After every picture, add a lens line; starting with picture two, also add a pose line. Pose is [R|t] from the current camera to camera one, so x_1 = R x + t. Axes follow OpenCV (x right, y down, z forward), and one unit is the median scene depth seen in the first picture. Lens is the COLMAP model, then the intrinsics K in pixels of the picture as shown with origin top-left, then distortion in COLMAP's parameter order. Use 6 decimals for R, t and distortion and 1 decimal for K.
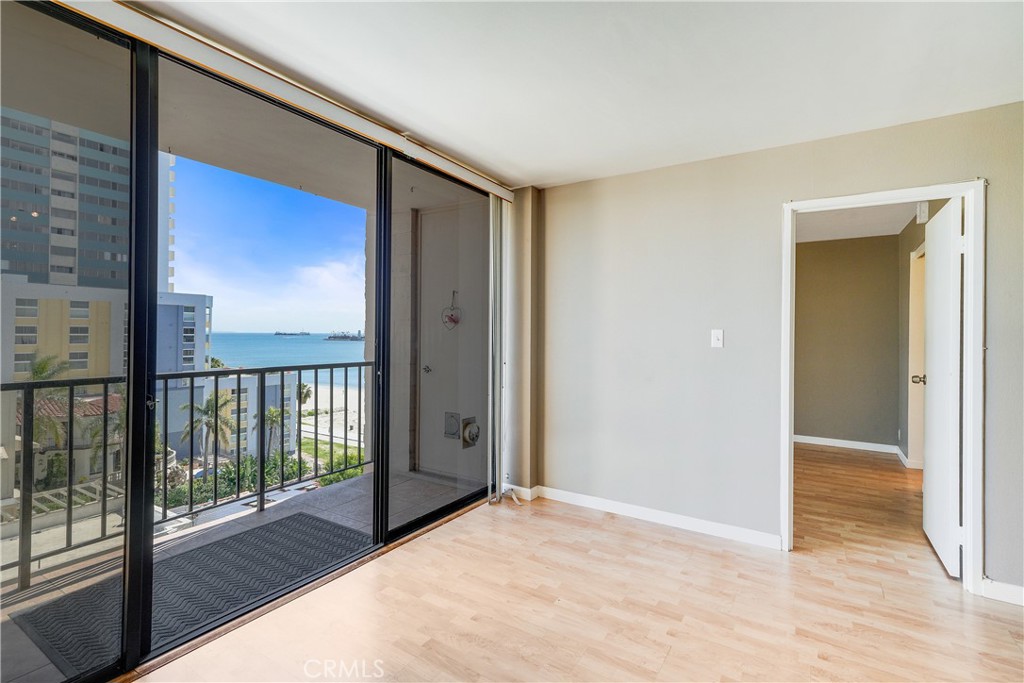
lens RADIAL K [[493.1, 0, 508.3], [0, 493.1, 333.3], [0, 0, 1]] dist [0.013642, 0.000440]
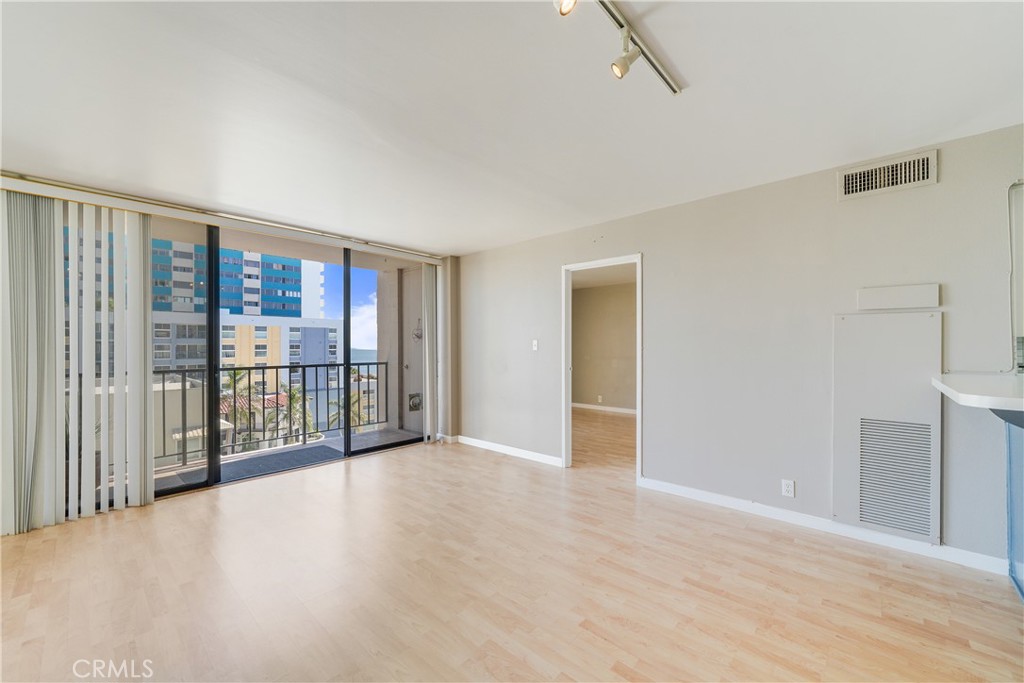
lens RADIAL K [[411.5, 0, 515.3], [0, 411.5, 346.5], [0, 0, 1]] dist [-0.000450, 0.001323]
pose [[0.986294, -0.013334, -0.164460, 0.483718], [0.013683, 0.999906, 0.000986, 0.010729], [0.164431, -0.003223, 0.986383, -0.335106]]
